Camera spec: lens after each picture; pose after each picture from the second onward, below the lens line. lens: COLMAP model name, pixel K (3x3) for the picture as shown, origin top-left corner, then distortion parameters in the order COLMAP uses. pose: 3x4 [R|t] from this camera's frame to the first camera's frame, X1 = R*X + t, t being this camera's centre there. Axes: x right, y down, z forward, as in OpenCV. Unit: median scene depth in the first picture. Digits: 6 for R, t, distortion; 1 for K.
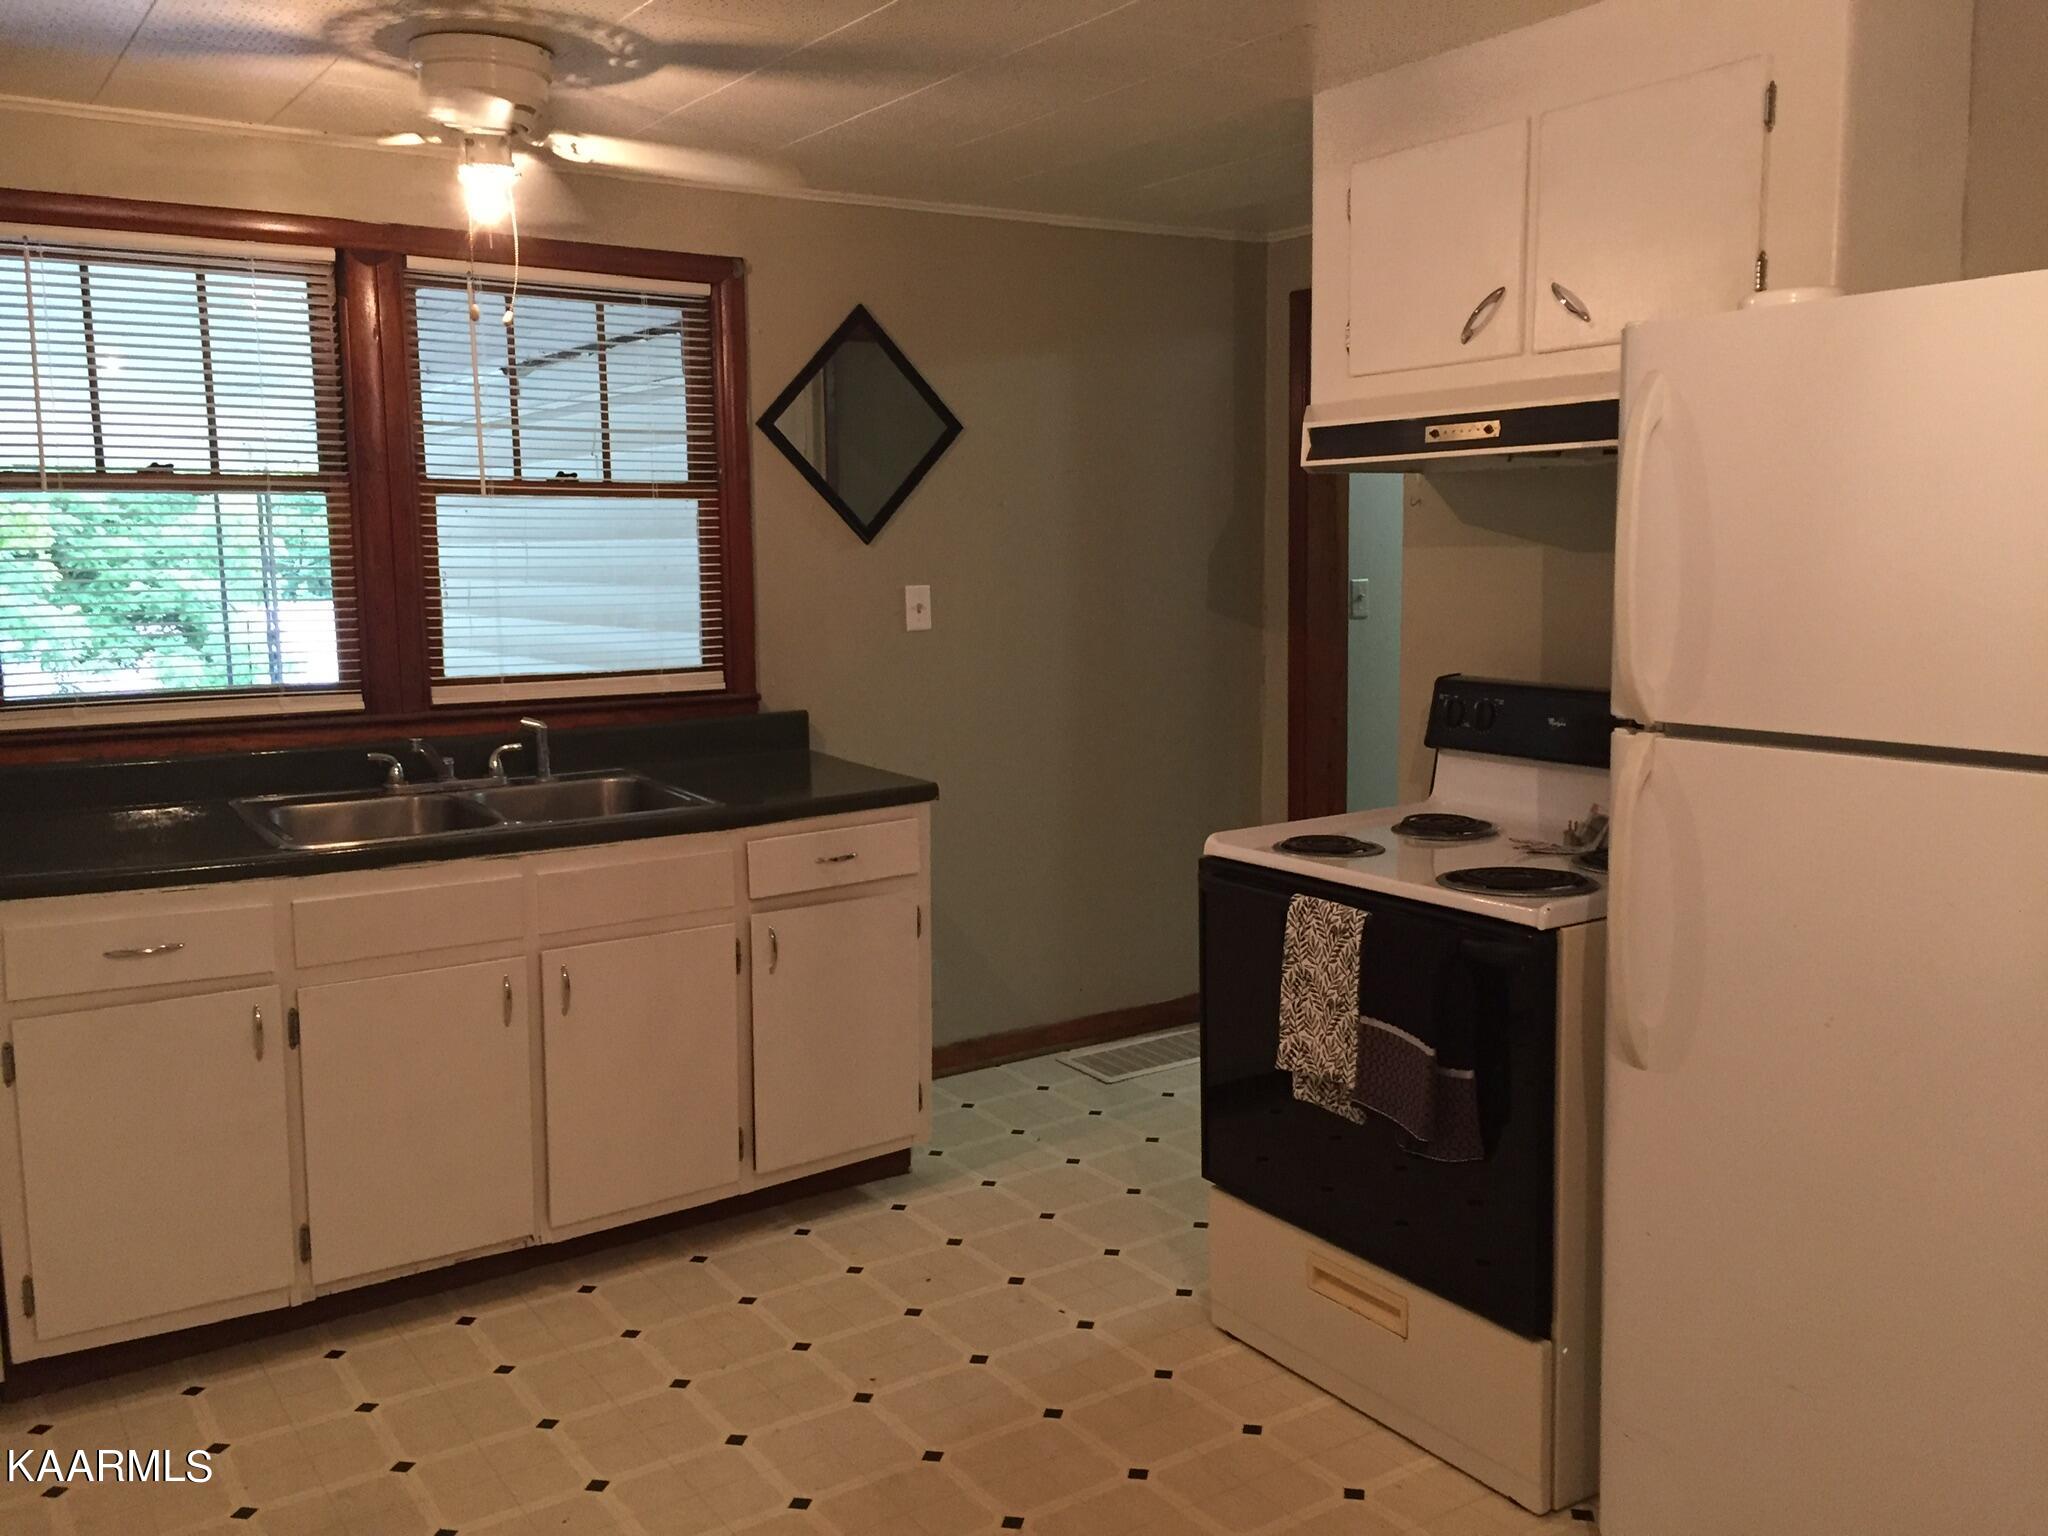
lens RADIAL K [[1748.2, 0, 1018.6], [0, 1748.2, 769.9], [0, 0, 1]] dist [0.093254, -0.112753]
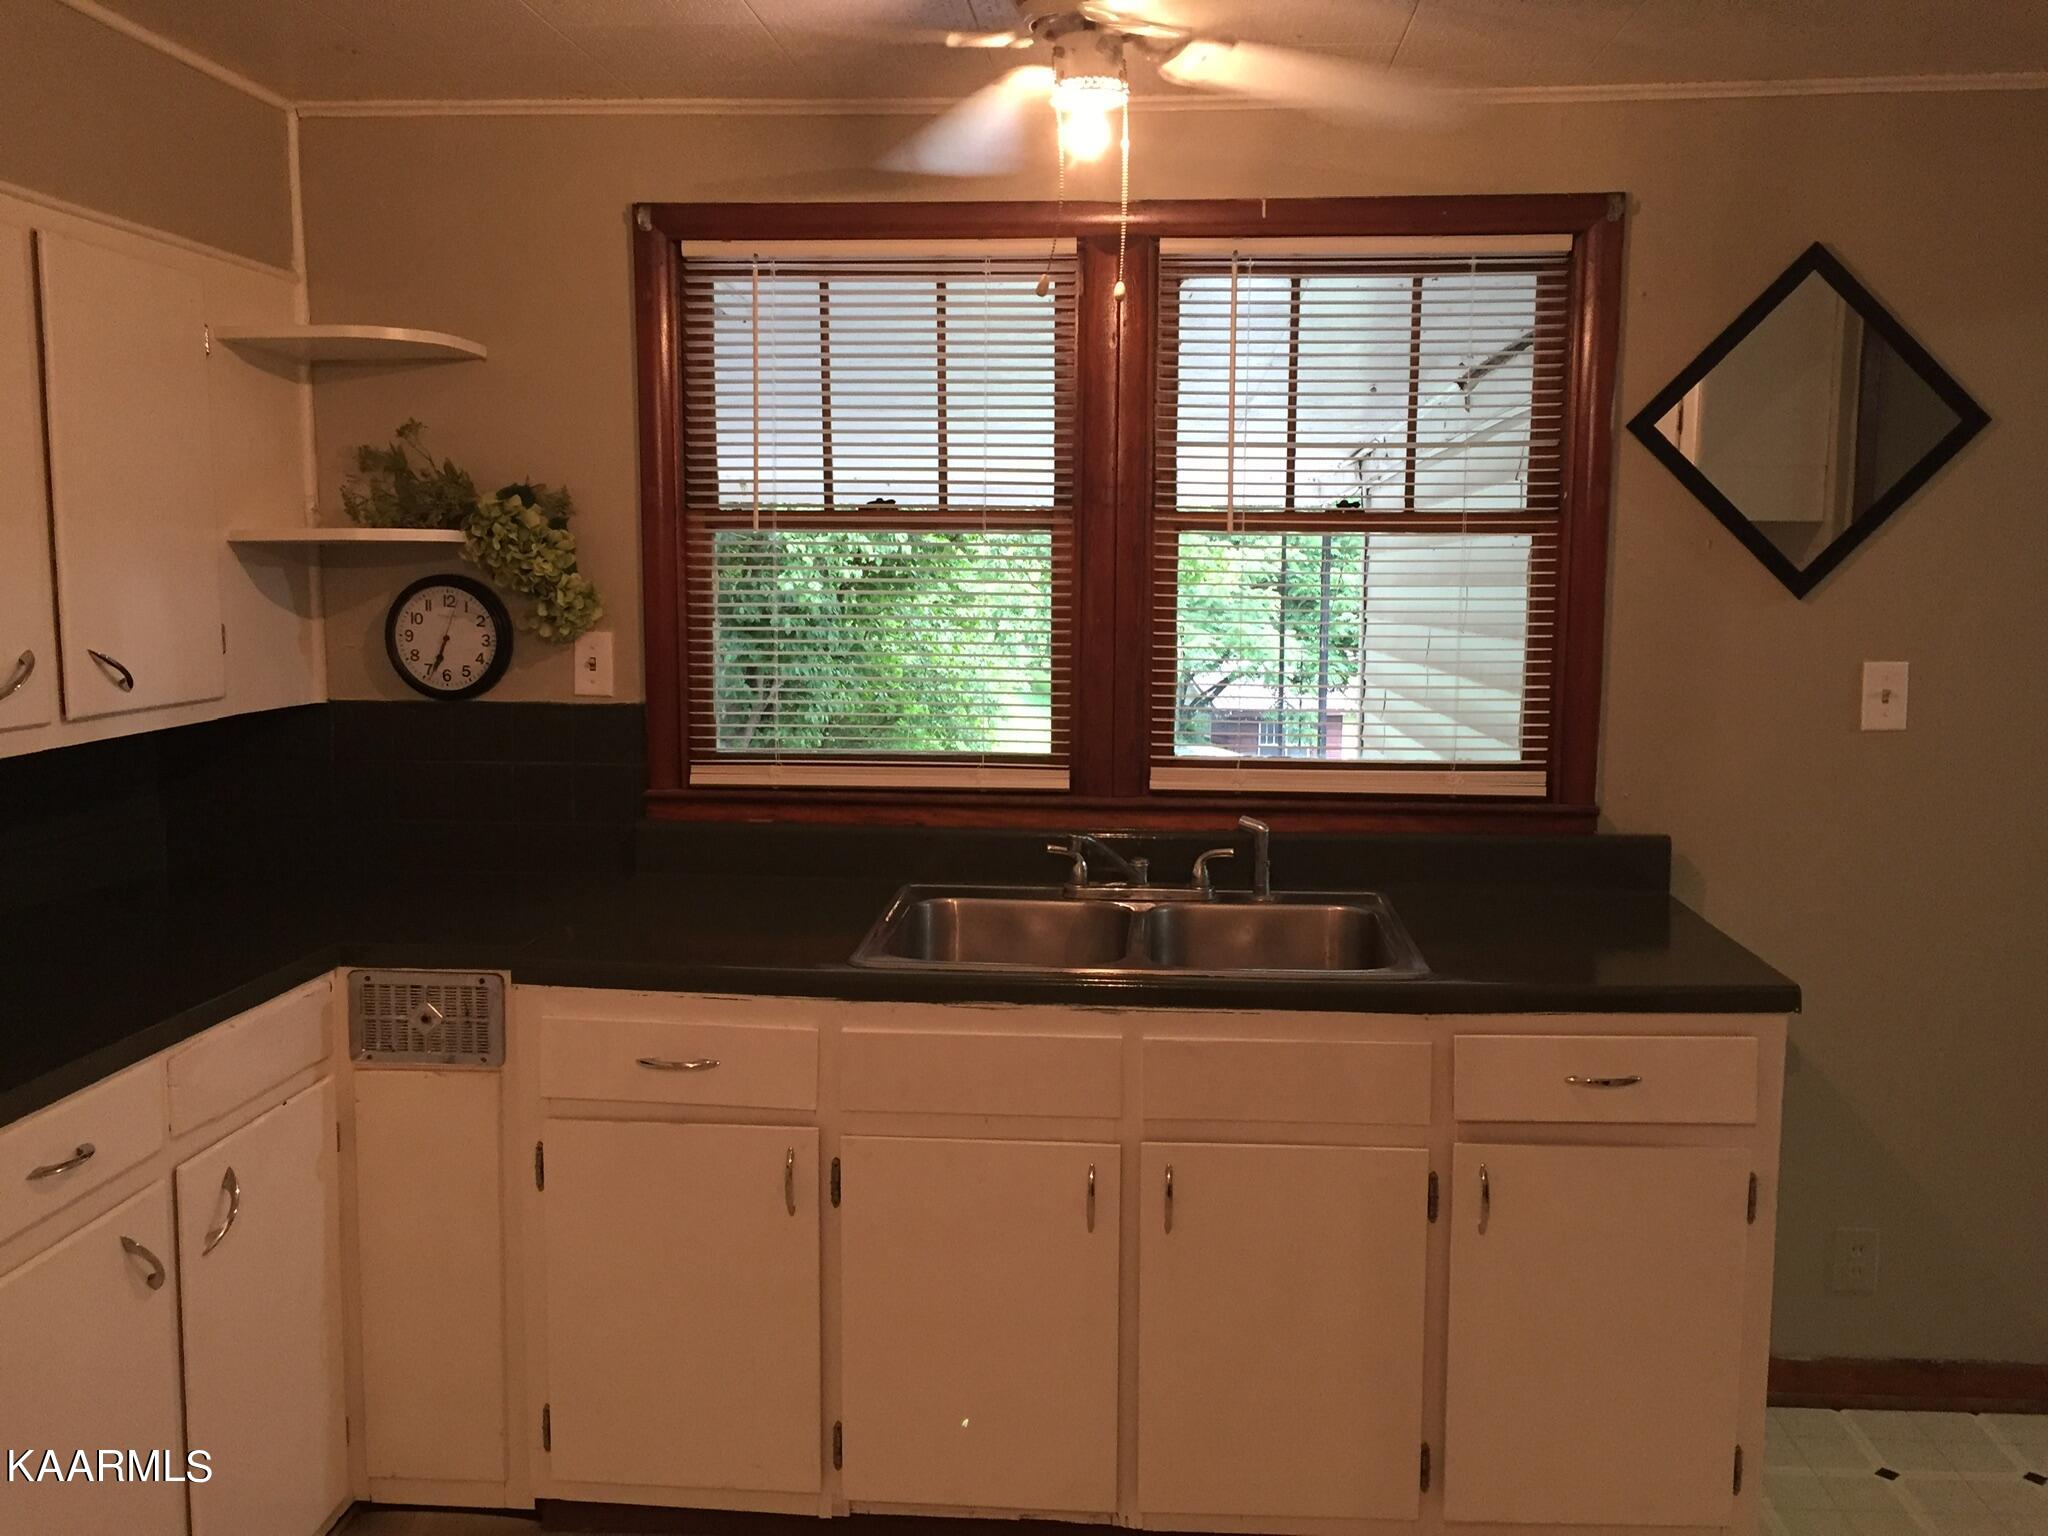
lens RADIAL K [[1748.2, 0, 1026.7], [0, 1748.2, 772.8], [0, 0, 1]] dist [0.093254, -0.112753]
pose [[0.788838, 0.083780, -0.608864, 0.113480], [-0.093348, 0.995504, 0.016041, -0.052087], [0.607471, 0.044182, 0.793112, 0.324464]]
